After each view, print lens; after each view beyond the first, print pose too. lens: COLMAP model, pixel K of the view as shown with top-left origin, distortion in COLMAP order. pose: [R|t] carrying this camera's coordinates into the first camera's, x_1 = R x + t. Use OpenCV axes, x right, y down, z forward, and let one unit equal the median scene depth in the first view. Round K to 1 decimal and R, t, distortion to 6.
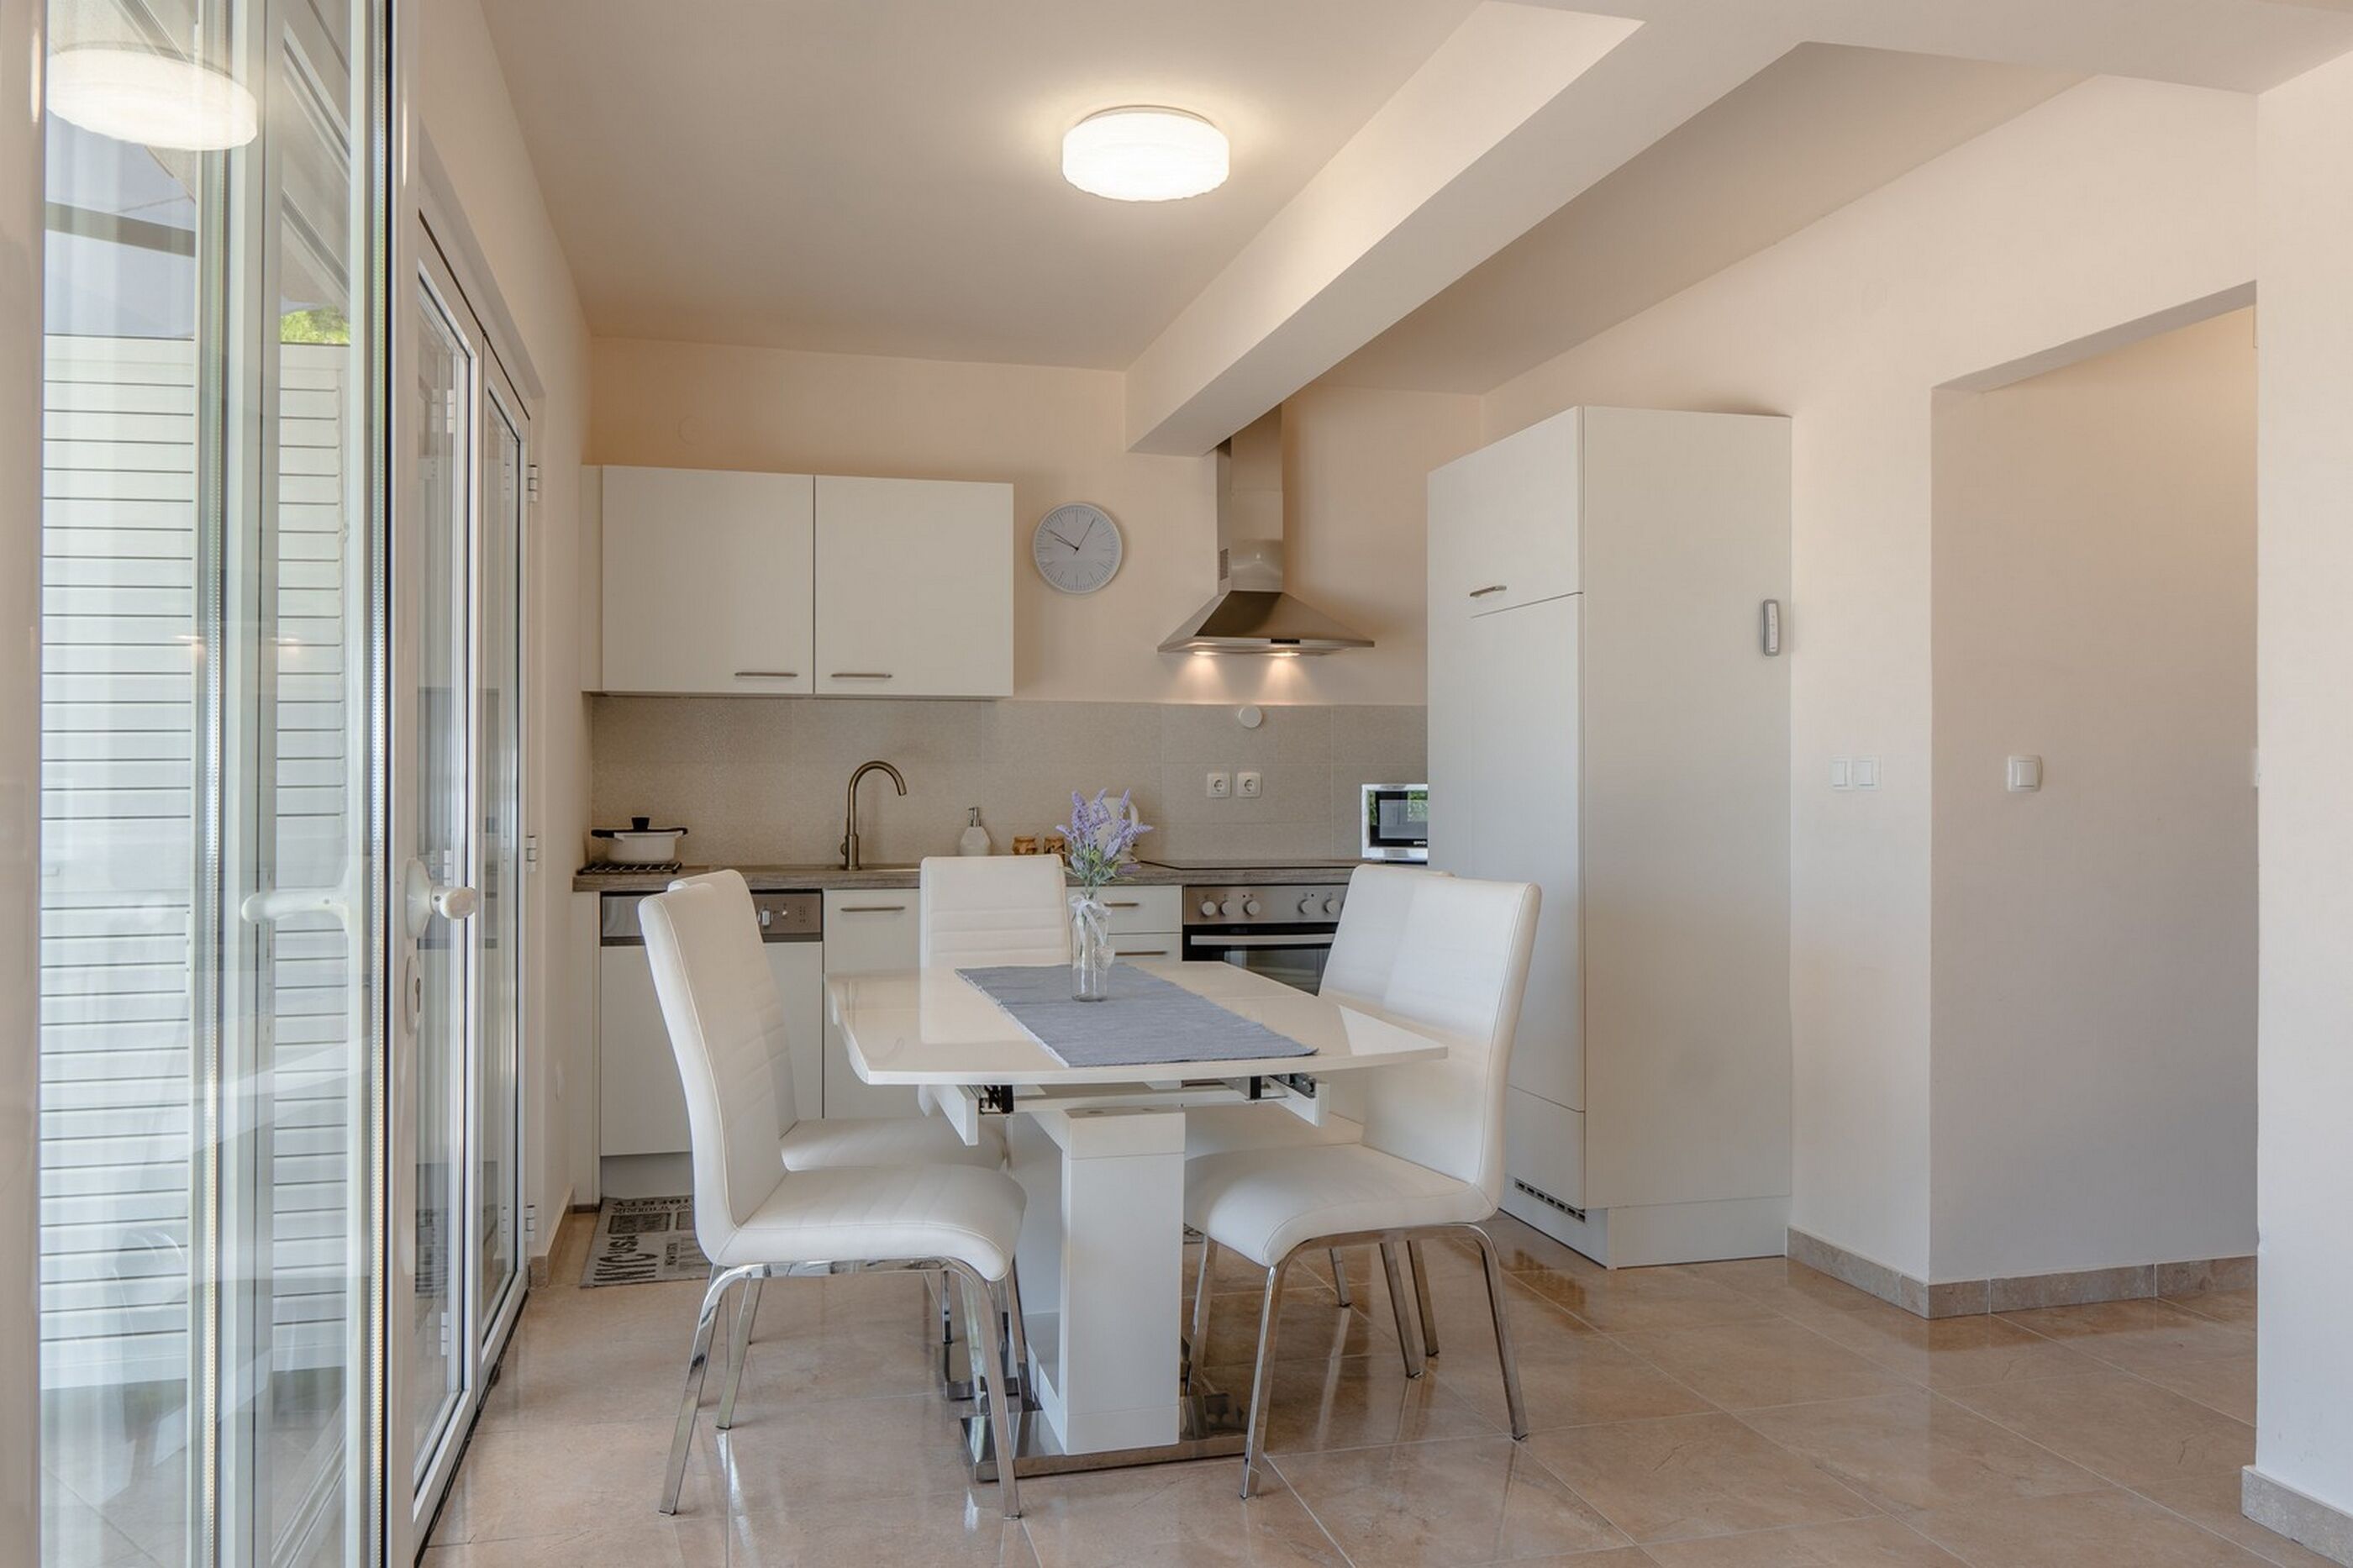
lens RADIAL K [[1661.9, 0, 1197.8], [0, 1661.9, 775.2], [0, 0, 1]] dist [-0.000834, -0.004025]
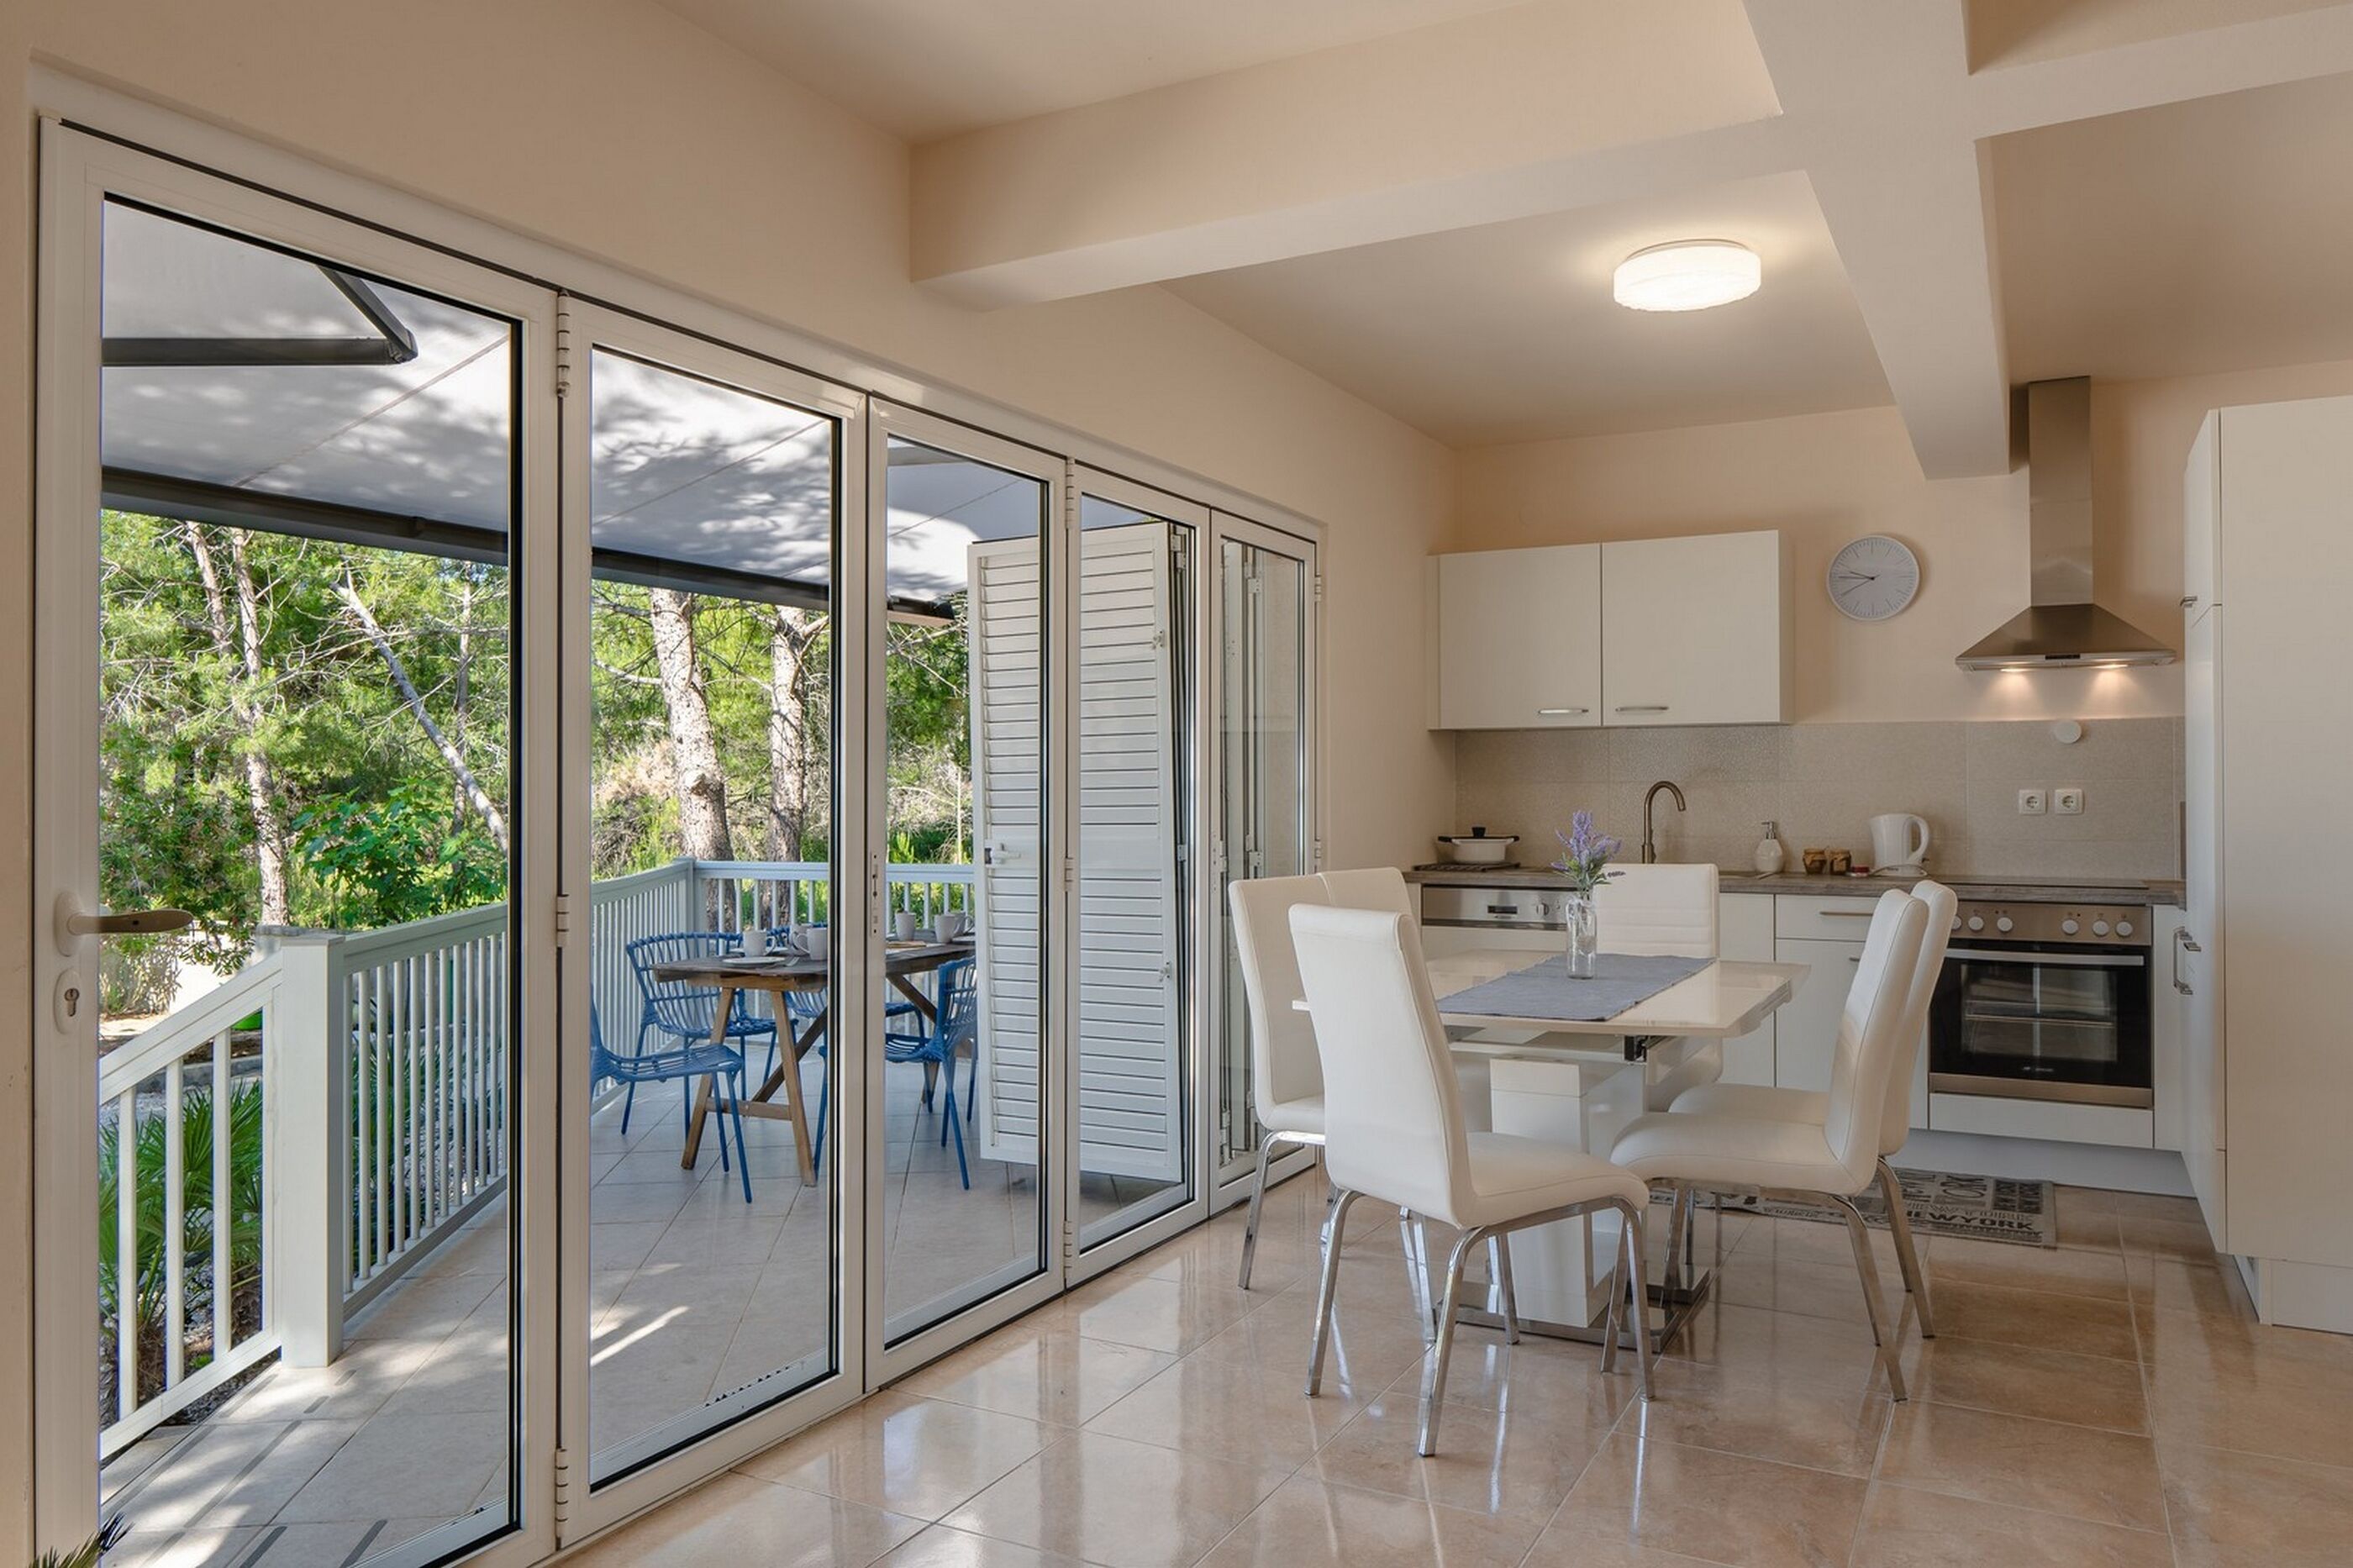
lens RADIAL K [[1661.9, 0, 1176.5], [0, 1661.9, 784.3], [0, 0, 1]] dist [-0.000834, -0.004025]
pose [[0.728334, -0.004515, -0.685208, 0.331189], [0.006535, 0.999979, 0.000358, -0.008371], [0.685191, -0.004739, 0.728348, -0.074364]]
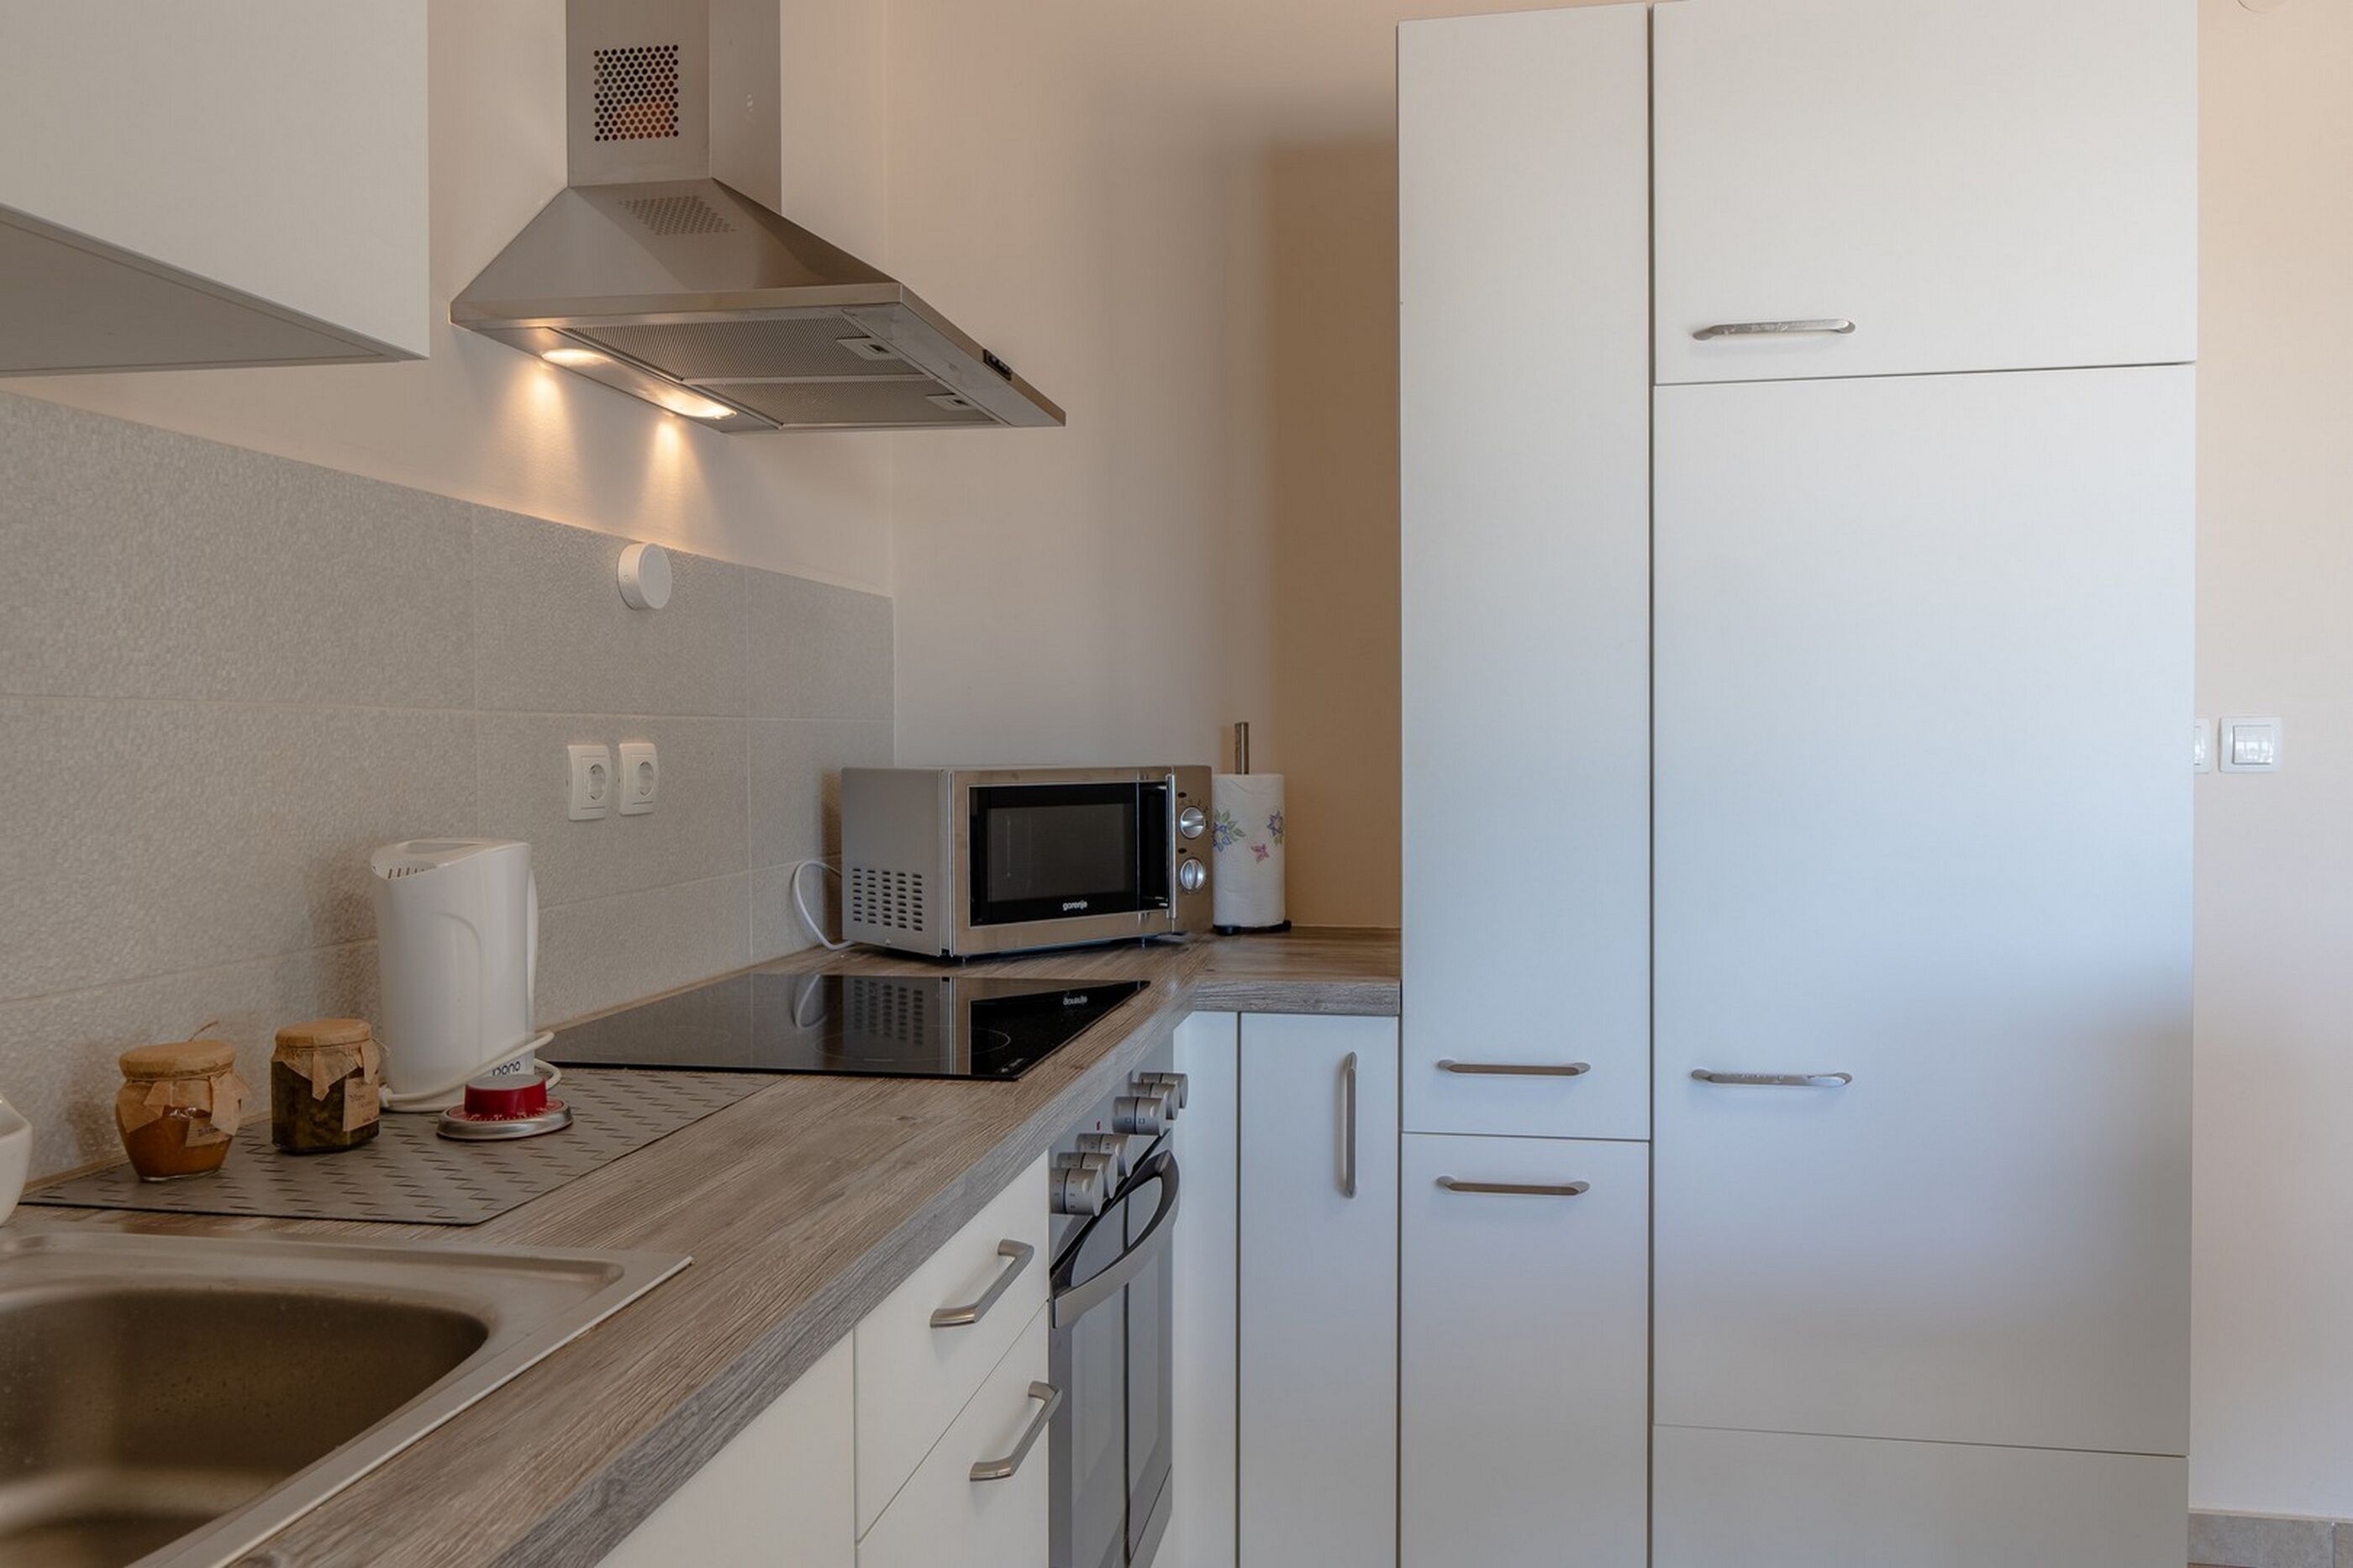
lens RADIAL K [[1661.9, 0, 1247.5], [0, 1661.9, 764.7], [0, 0, 1]] dist [-0.000834, -0.004025]
pose [[0.417409, -0.014528, 0.908603, -0.234476], [0.001632, 0.999883, 0.015238, -0.001942], [-0.908717, -0.004877, 0.417383, 0.776214]]
